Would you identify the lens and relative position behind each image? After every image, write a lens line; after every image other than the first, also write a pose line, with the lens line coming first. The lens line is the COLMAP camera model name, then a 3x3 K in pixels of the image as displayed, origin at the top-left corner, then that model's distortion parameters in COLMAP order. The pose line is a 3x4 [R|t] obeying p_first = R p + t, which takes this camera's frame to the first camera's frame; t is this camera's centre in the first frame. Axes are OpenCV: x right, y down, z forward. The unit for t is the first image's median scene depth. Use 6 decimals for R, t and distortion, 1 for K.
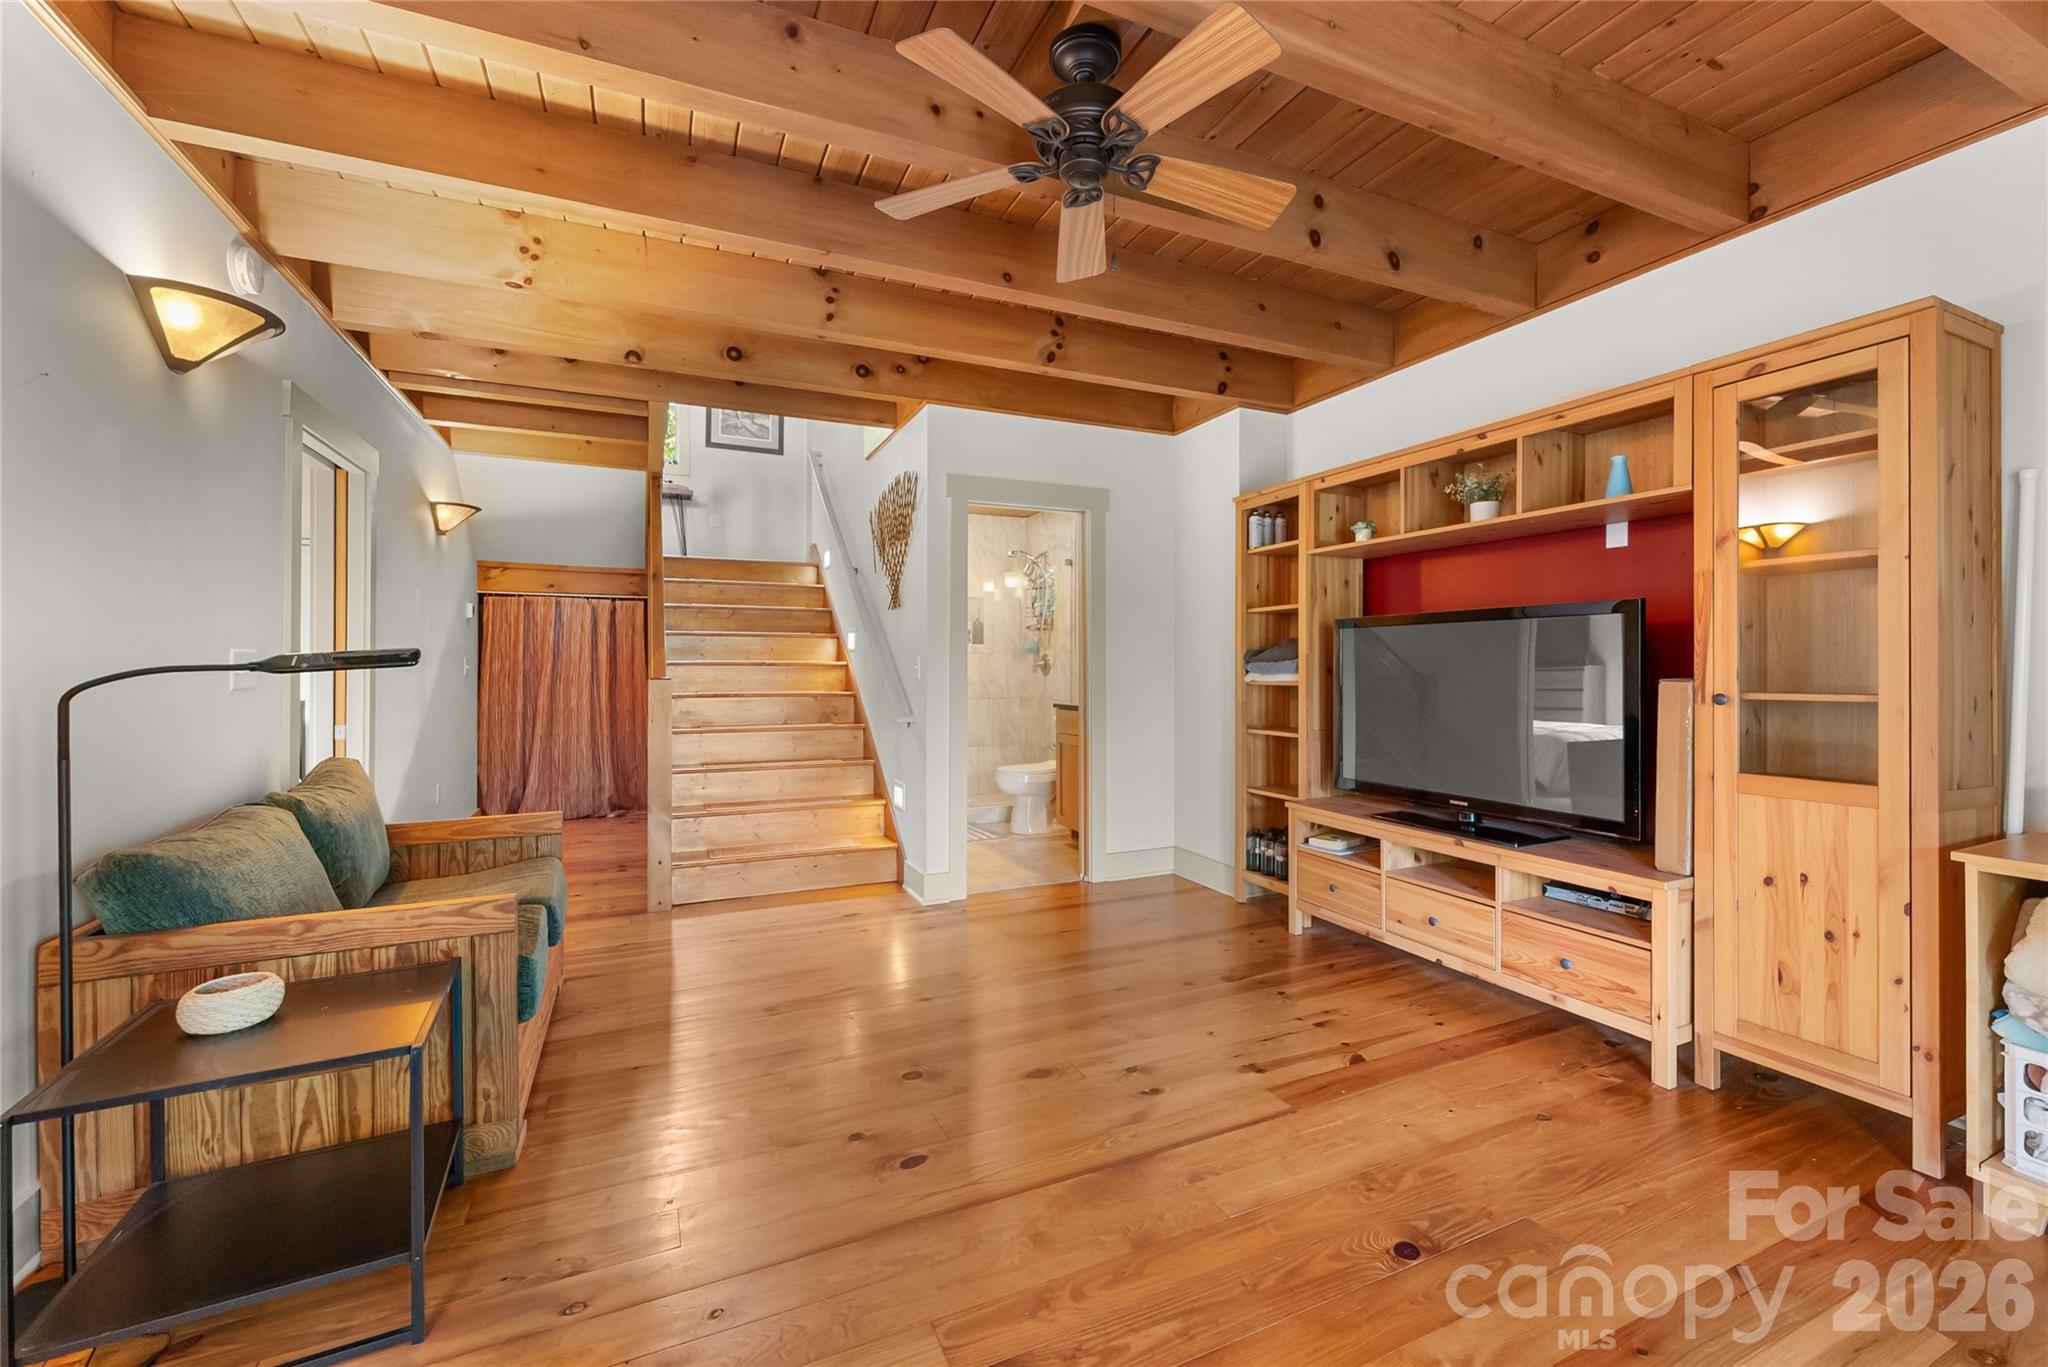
lens RADIAL K [[835.3, 0, 1023.7], [0, 835.3, 669.4], [0, 0, 1]] dist [-0.001280, -0.000434]
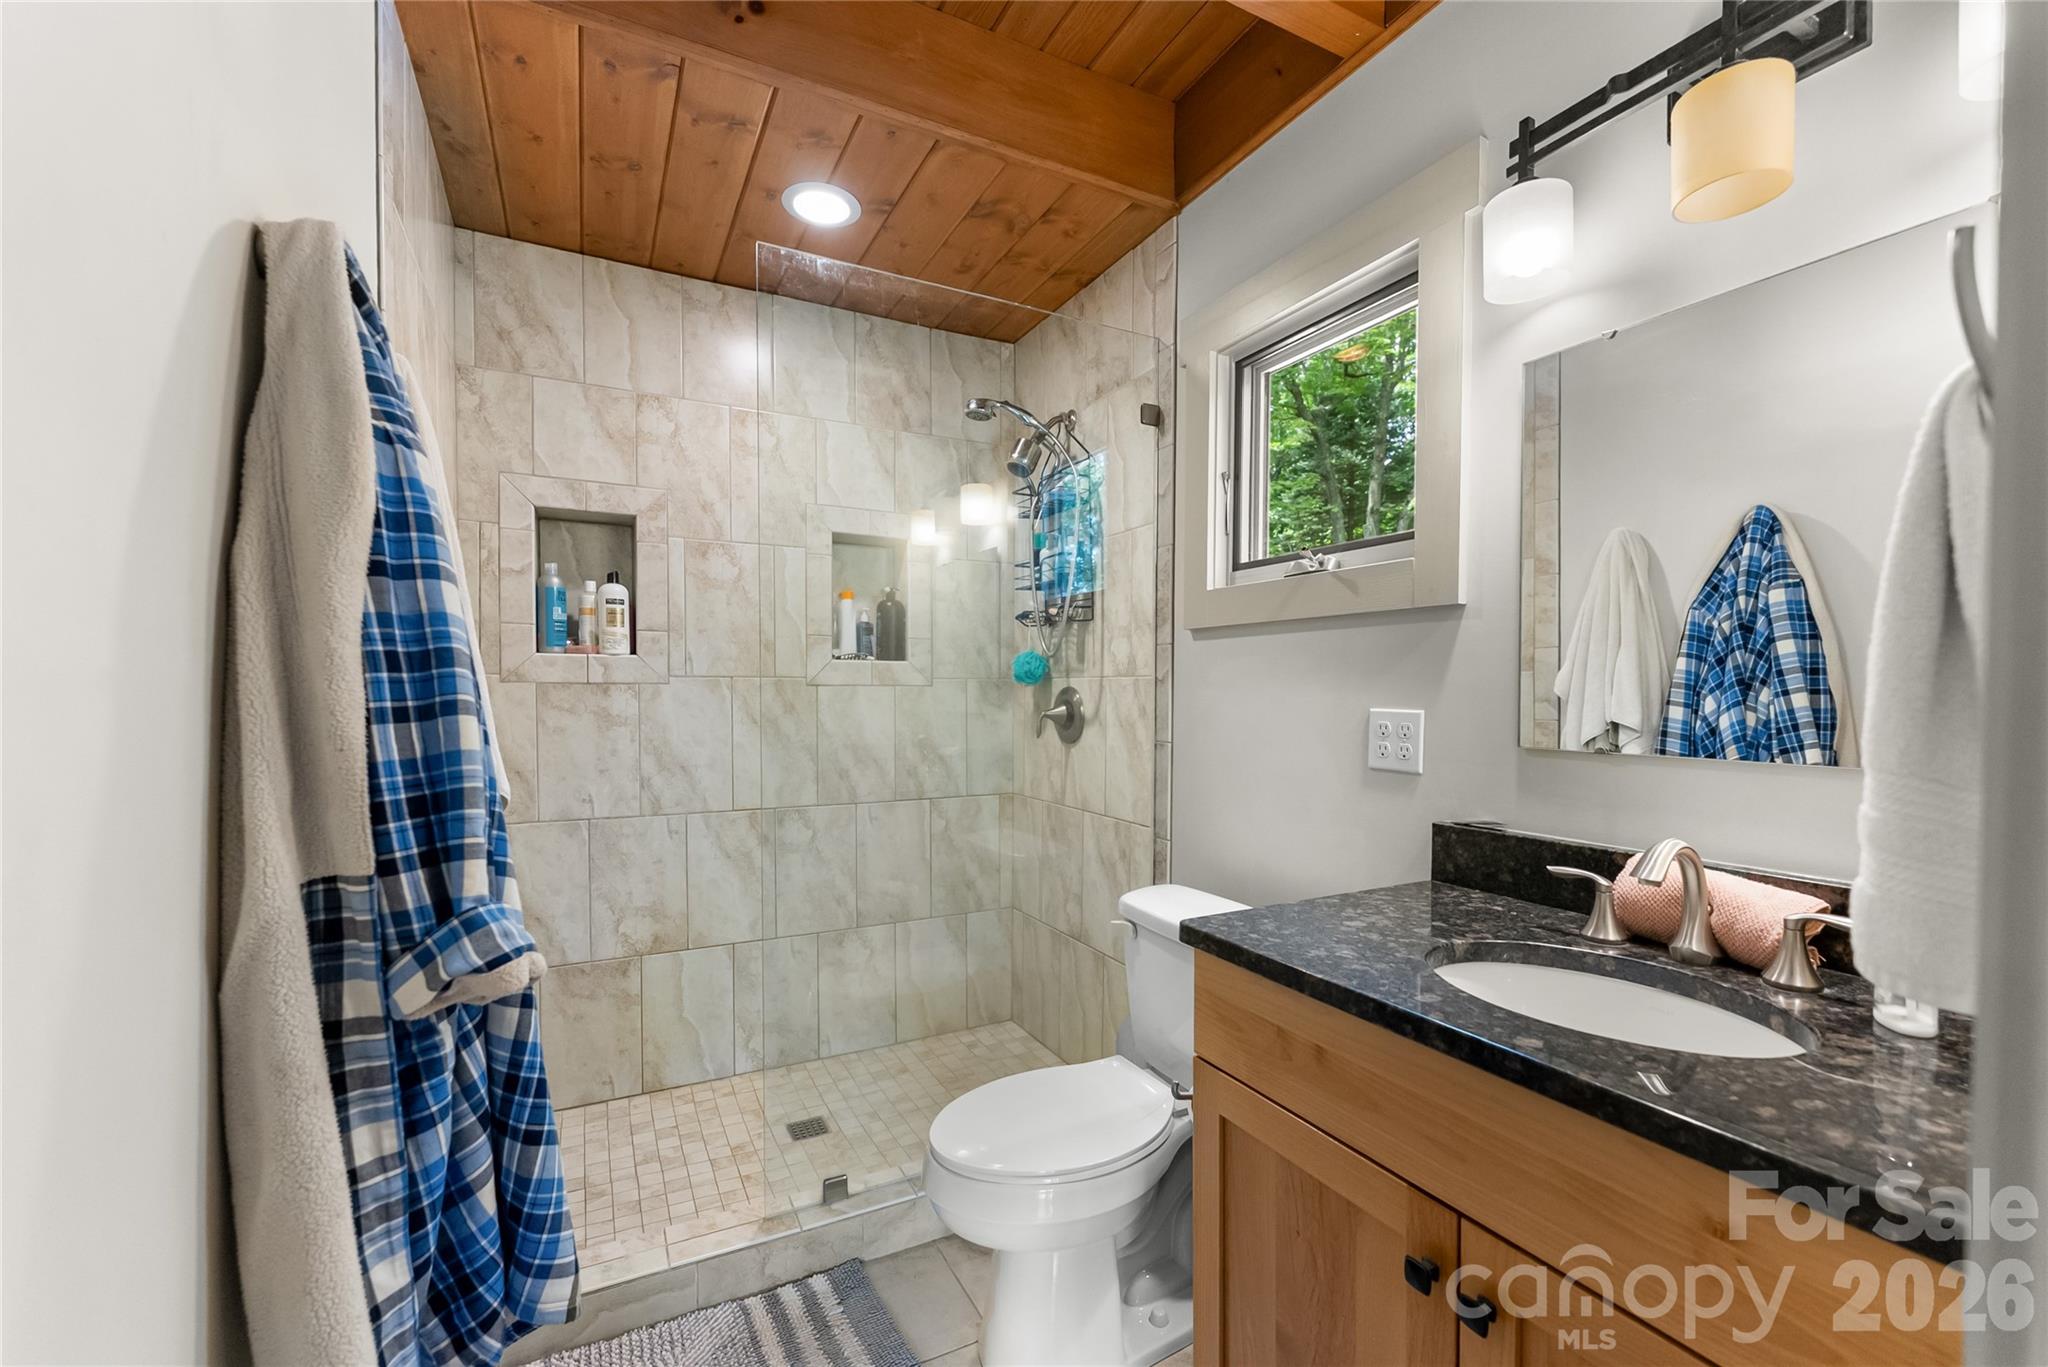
lens RADIAL K [[835.3, 0, 1022.6], [0, 835.3, 693.4], [0, 0, 1]] dist [-0.001280, -0.000434]
pose [[0.998605, 0.001802, 0.052769, -0.013878], [-0.001906, 0.999996, 0.001921, -0.015409], [-0.052765, -0.002019, 0.998605, 0.598468]]
